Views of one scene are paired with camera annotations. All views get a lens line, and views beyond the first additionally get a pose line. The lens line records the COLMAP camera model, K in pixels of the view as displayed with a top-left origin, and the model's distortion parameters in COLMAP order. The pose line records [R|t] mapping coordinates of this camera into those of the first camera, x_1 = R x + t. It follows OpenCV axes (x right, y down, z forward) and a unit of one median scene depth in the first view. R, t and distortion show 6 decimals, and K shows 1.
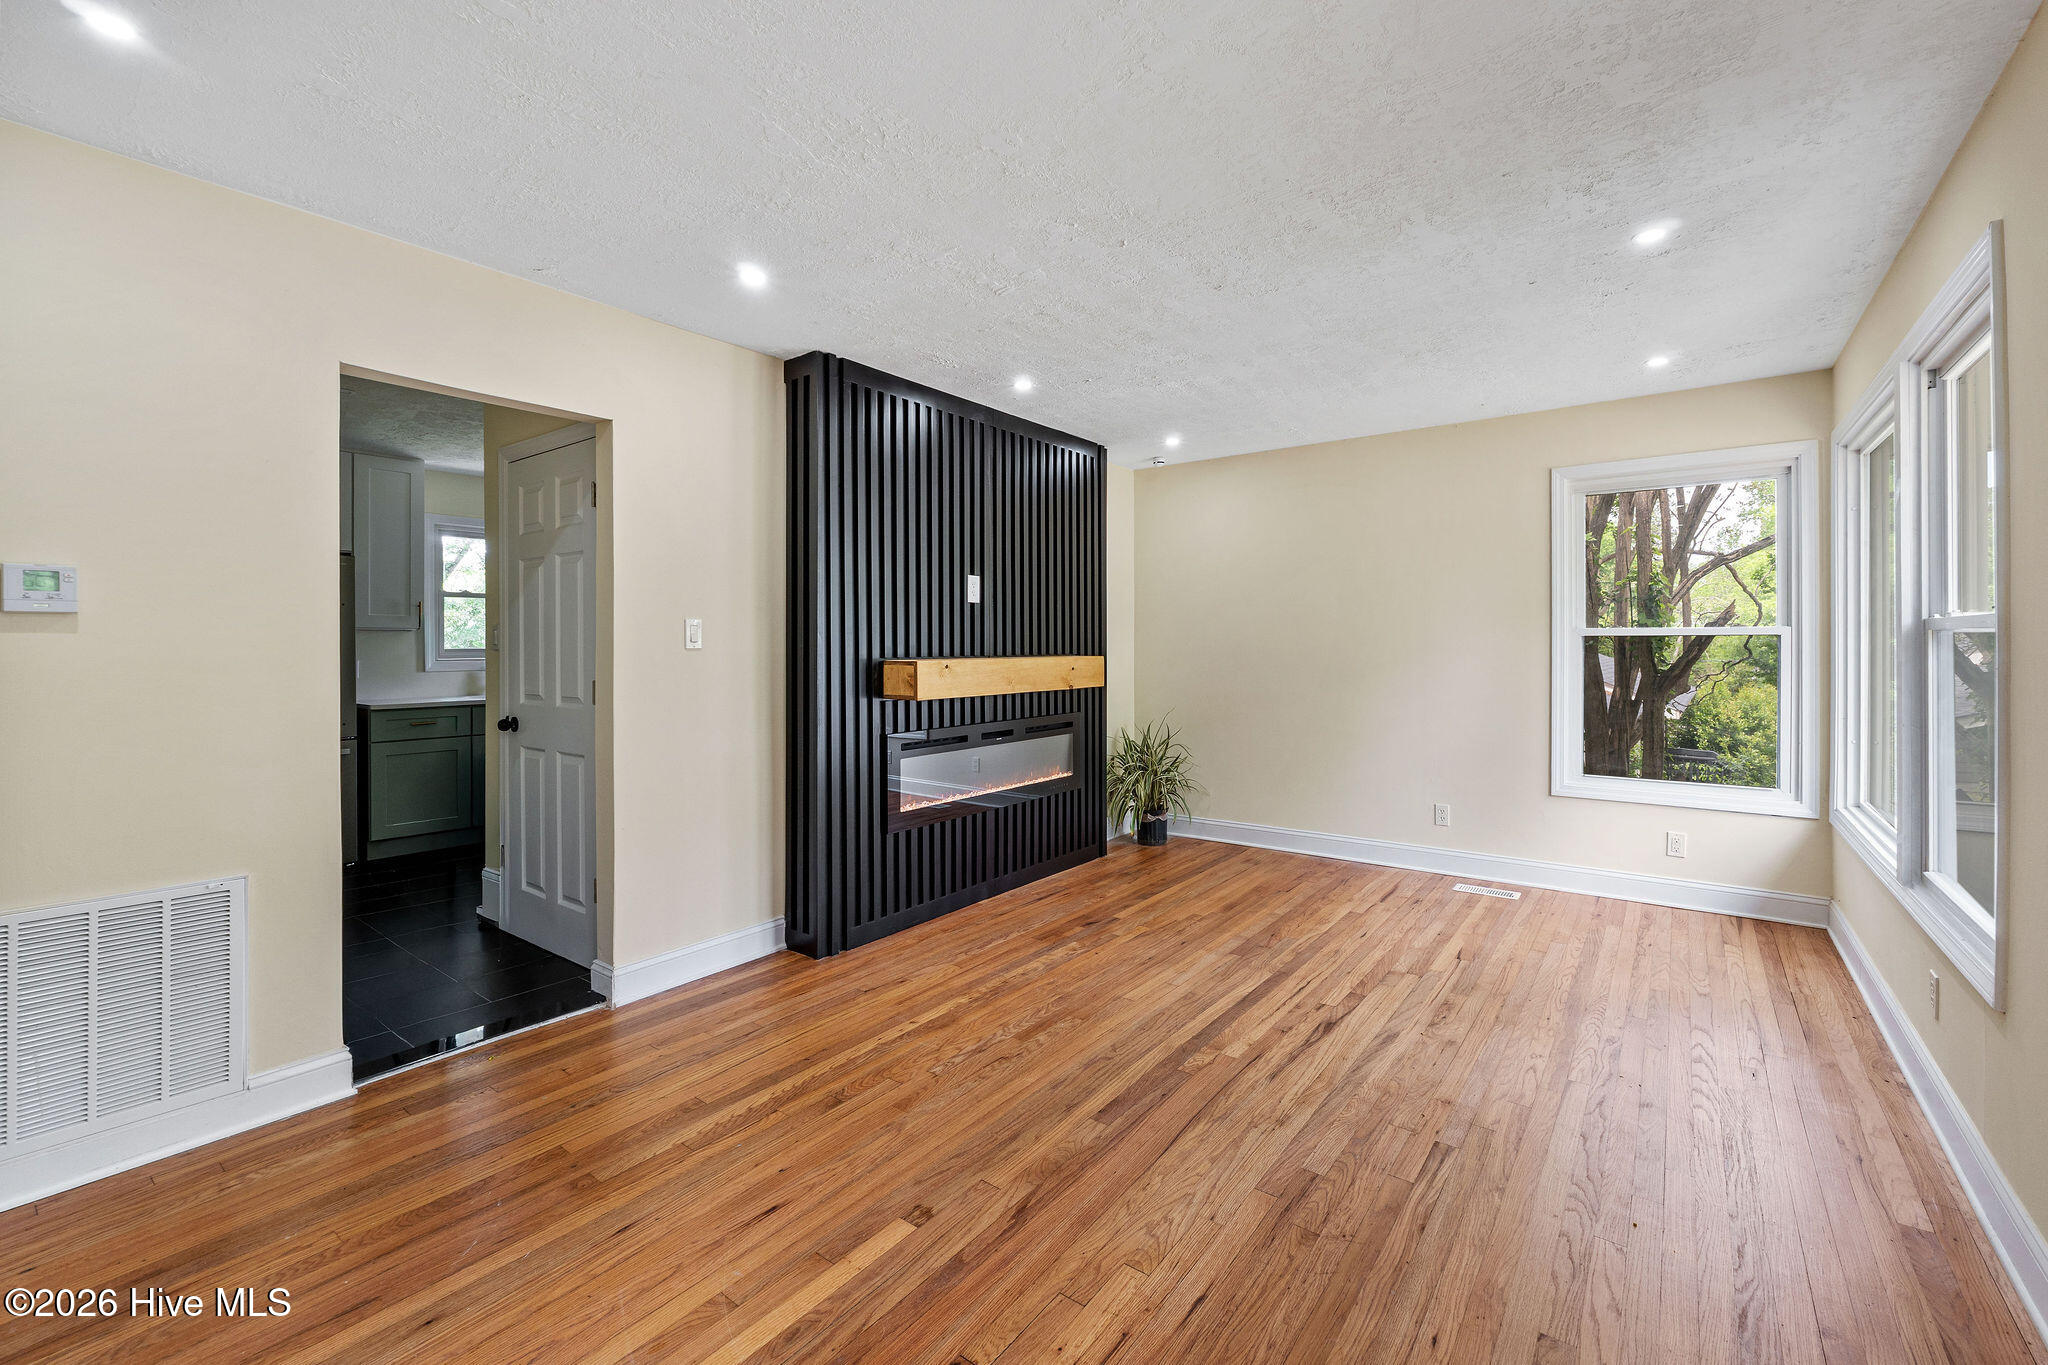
lens RADIAL K [[880.6, 0, 988.6], [0, 880.6, 648.4], [0, 0, 1]] dist [0.000170, 0.000008]
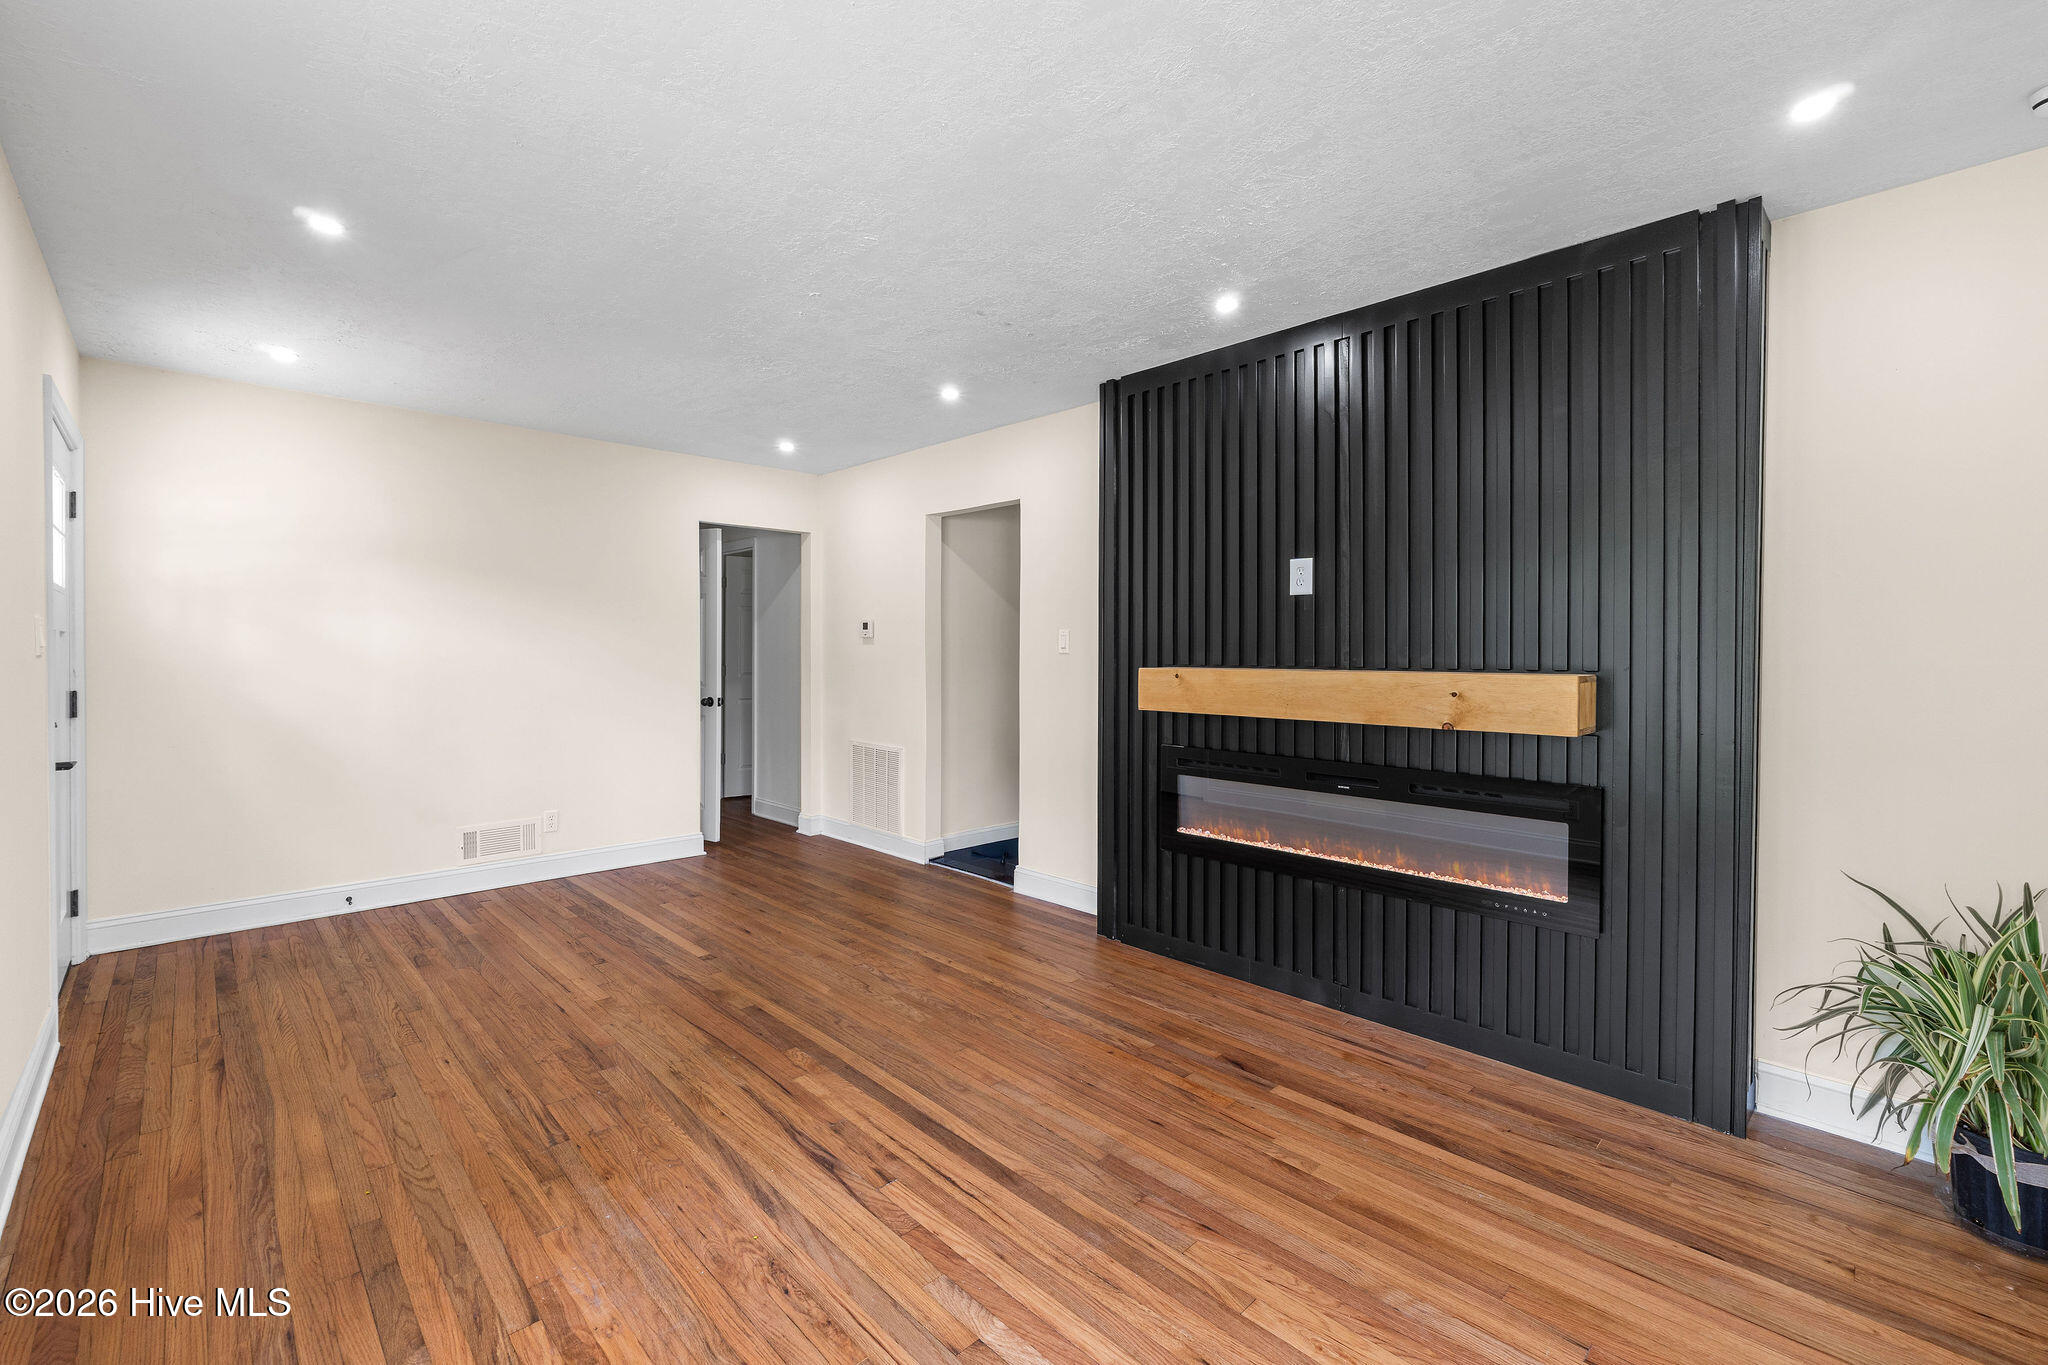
lens RADIAL K [[880.6, 0, 1021.5], [0, 880.6, 659.9], [0, 0, 1]] dist [0.000170, 0.000008]
pose [[-0.143863, 0.012195, -0.989522, 1.062832], [-0.005480, 0.999899, 0.013120, -0.007151], [0.989582, 0.007310, -0.143782, 1.230711]]
